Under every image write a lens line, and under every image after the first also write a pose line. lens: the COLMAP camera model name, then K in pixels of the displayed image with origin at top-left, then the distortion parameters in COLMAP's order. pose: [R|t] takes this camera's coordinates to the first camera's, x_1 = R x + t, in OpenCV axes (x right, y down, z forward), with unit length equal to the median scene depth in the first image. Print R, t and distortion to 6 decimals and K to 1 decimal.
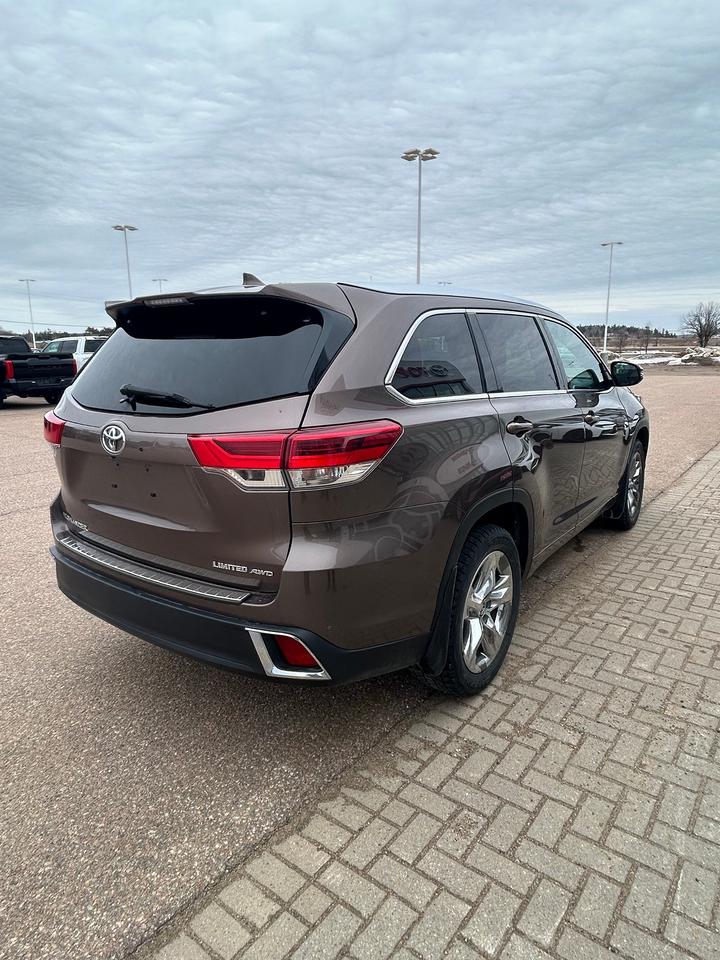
lens RADIAL K [[590.9, 0, 360.6], [0, 590.9, 481.3], [0, 0, 1]] dist [-0.008950, 0.002863]
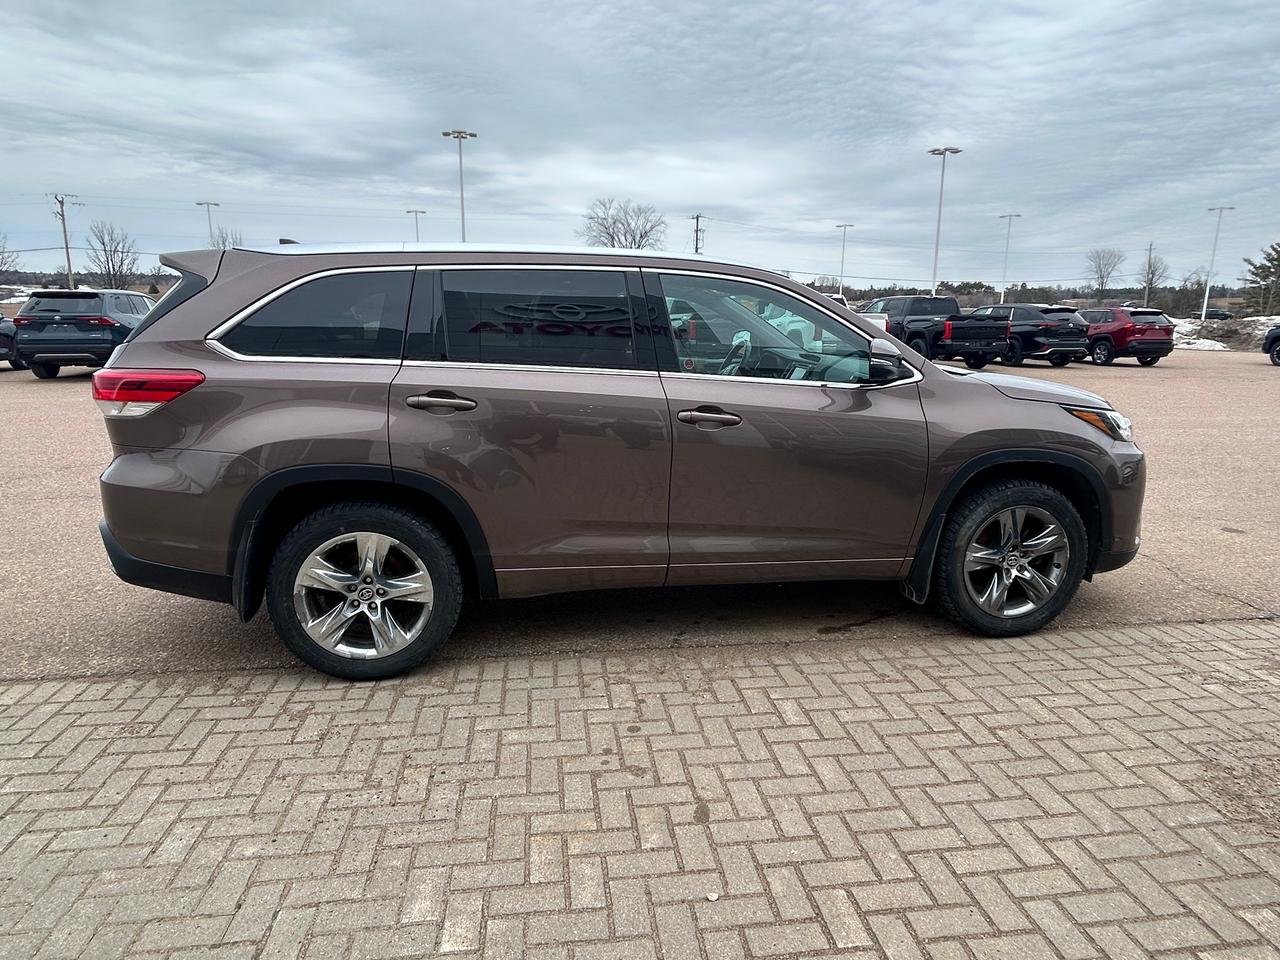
lens RADIAL K [[787.8, 0, 646.1], [0, 787.8, 490.4], [0, 0, 1]] dist [-0.008950, 0.002863]
pose [[0.715023, 0.174153, -0.677062, 1.277336], [-0.171174, 0.982608, 0.071974, -0.100207], [0.677821, 0.064433, 0.732398, 0.377891]]
